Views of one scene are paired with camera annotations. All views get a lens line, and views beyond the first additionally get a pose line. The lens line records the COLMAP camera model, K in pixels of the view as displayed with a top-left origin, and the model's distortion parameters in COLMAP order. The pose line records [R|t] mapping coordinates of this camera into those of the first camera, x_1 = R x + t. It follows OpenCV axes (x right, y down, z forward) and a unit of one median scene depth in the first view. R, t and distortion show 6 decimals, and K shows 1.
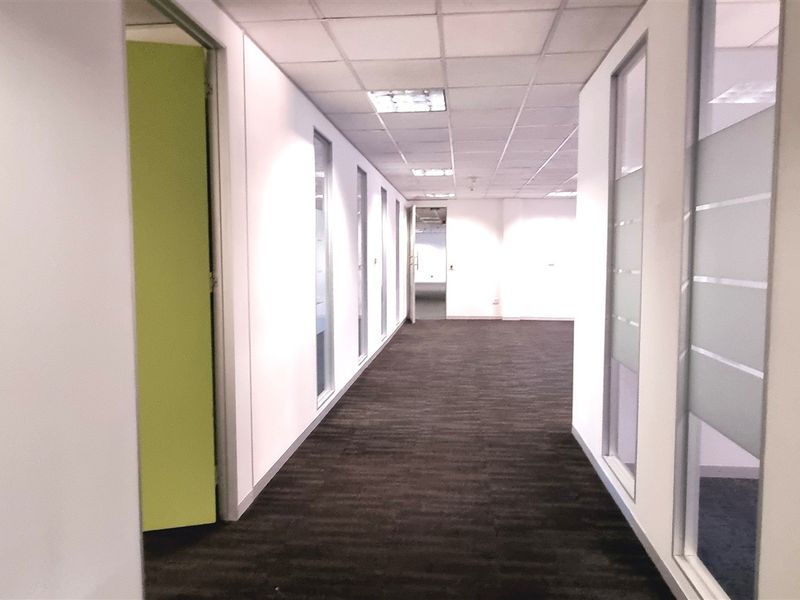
lens RADIAL K [[537.2, 0, 407.9], [0, 537.2, 302.2], [0, 0, 1]] dist [0.001710, -0.000387]
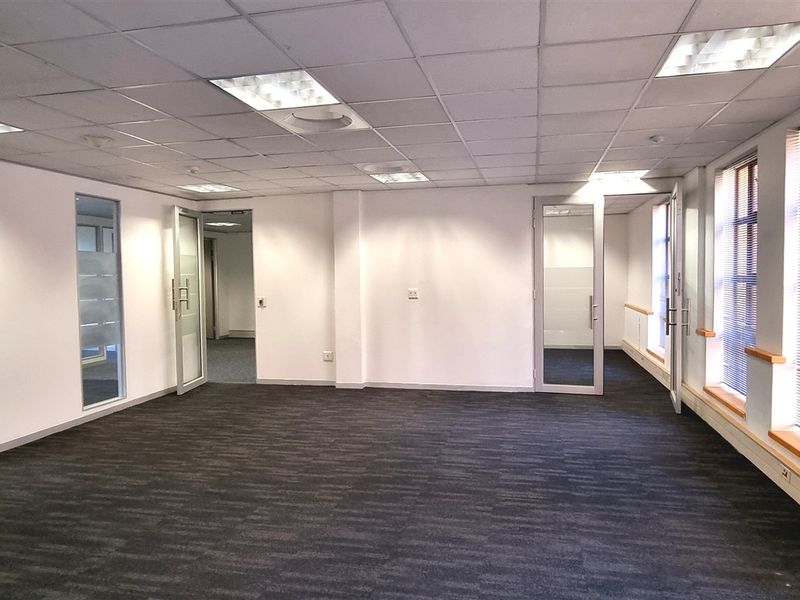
lens RADIAL K [[537.2, 0, 410.3], [0, 537.2, 289.8], [0, 0, 1]] dist [0.001710, -0.000387]
pose [[0.993477, -0.012484, -0.113350, 0.331249], [0.006438, 0.998545, -0.053543, -0.045675], [0.113854, 0.052464, 0.992111, 0.392933]]
